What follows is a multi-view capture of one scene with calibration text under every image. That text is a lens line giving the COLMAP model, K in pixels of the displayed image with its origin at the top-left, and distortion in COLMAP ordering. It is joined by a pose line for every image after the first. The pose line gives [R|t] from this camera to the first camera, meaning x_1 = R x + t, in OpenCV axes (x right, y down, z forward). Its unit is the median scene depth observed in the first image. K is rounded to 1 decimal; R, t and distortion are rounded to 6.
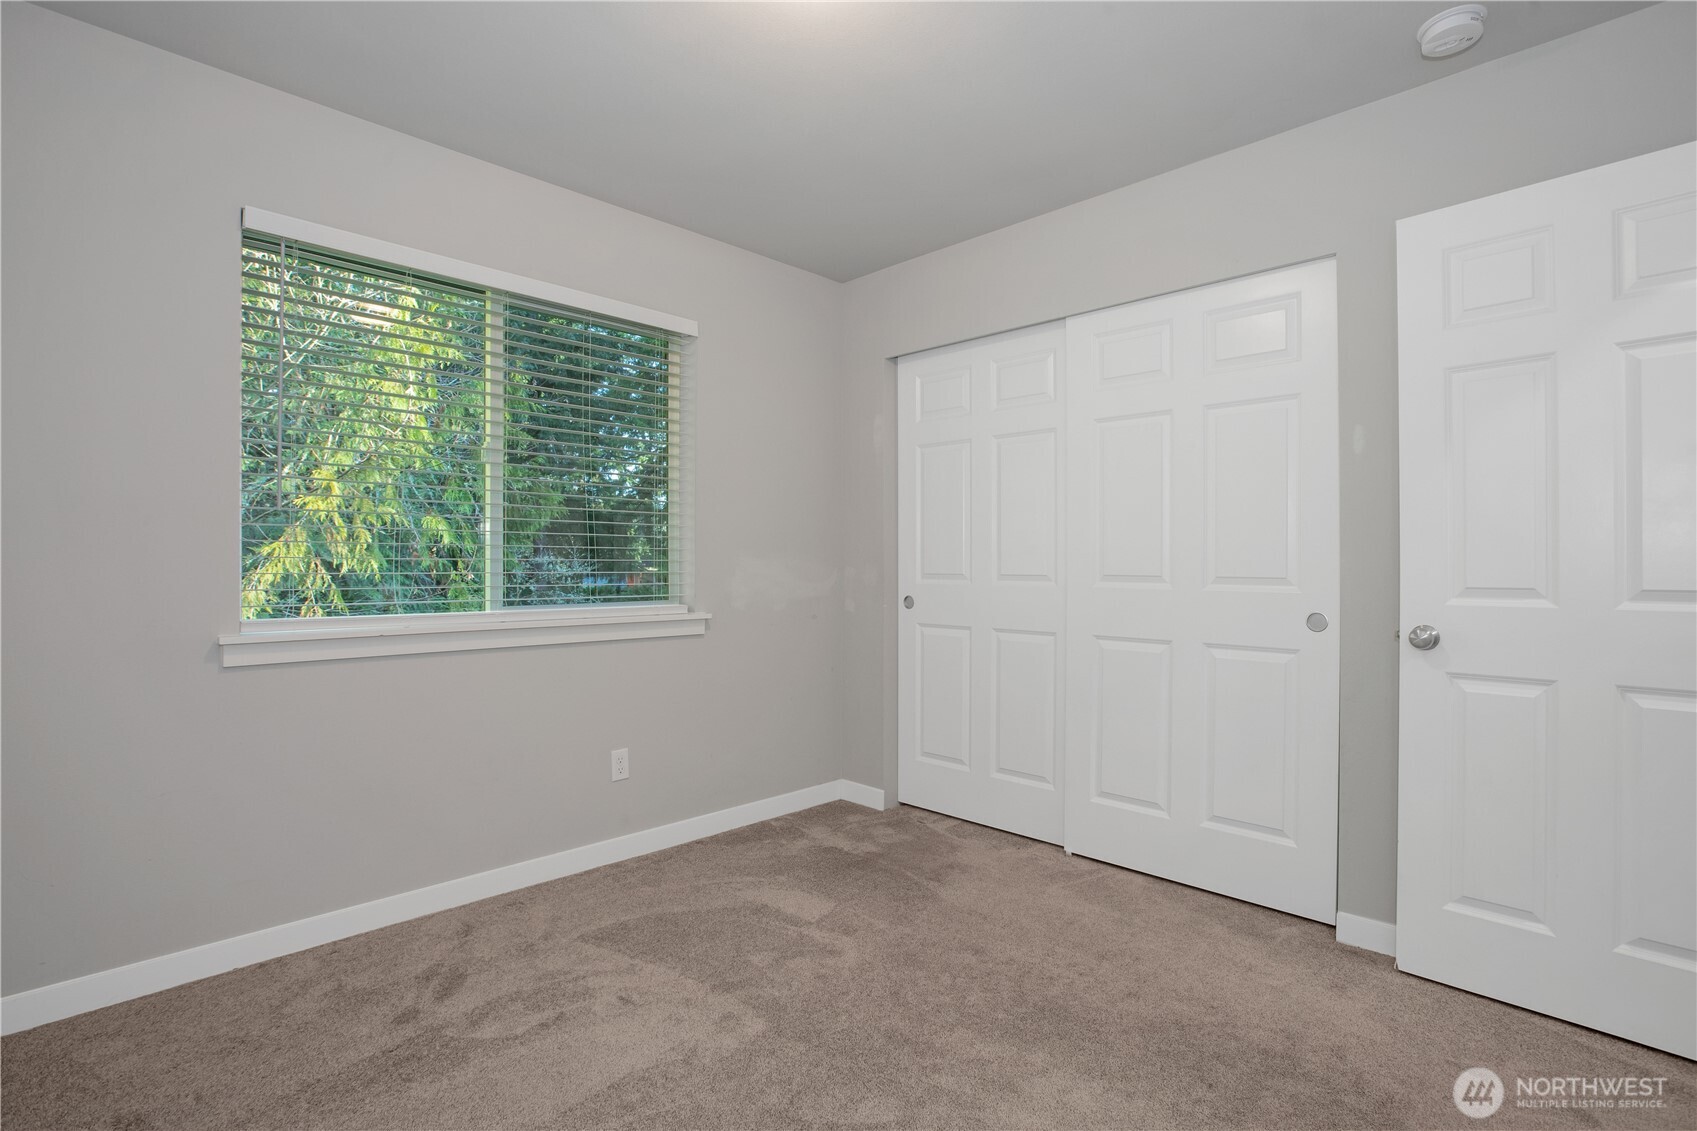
lens RADIAL K [[786.4, 0, 843.1], [0, 786.4, 571.8], [0, 0, 1]] dist [-0.050727, 0.017835]
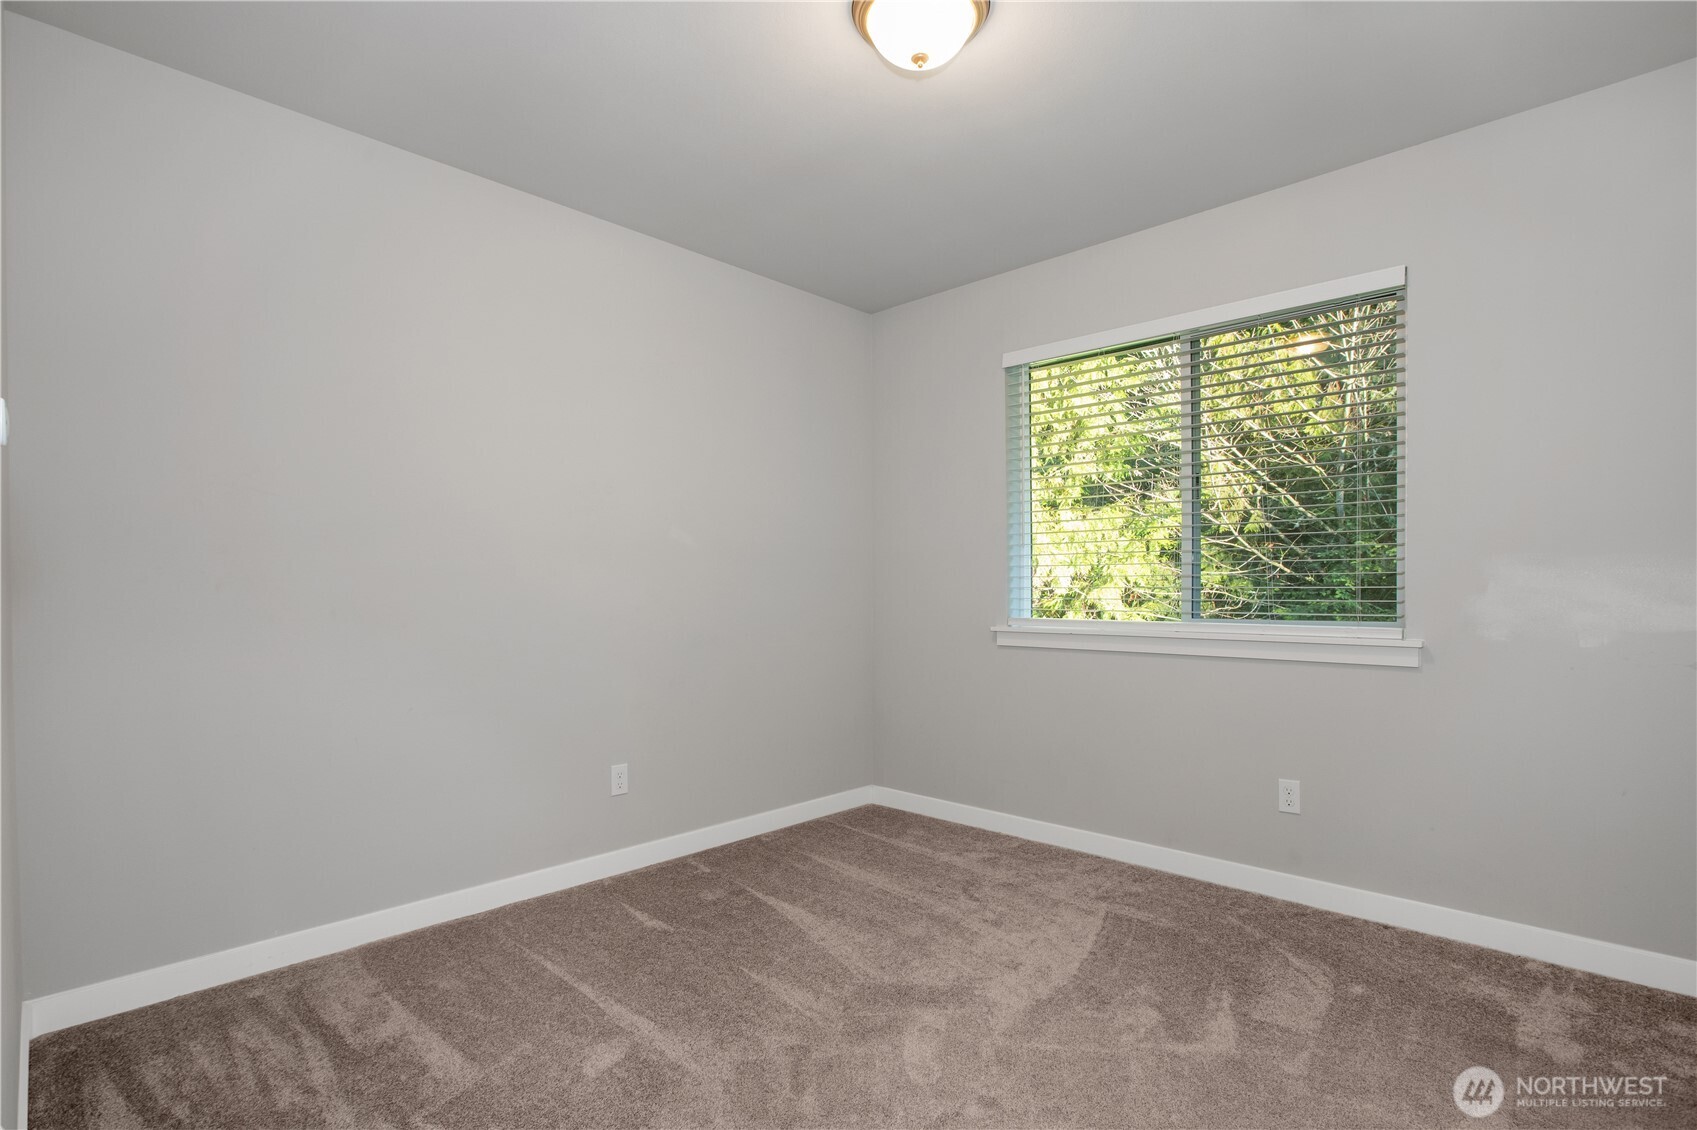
lens RADIAL K [[786.4, 0, 843.1], [0, 786.4, 571.3], [0, 0, 1]] dist [-0.050727, 0.017835]
pose [[0.027538, -0.019080, -0.999439, 0.556574], [-0.000765, 0.999817, -0.019109, -0.000424], [0.999620, 0.001291, 0.027519, 0.402559]]
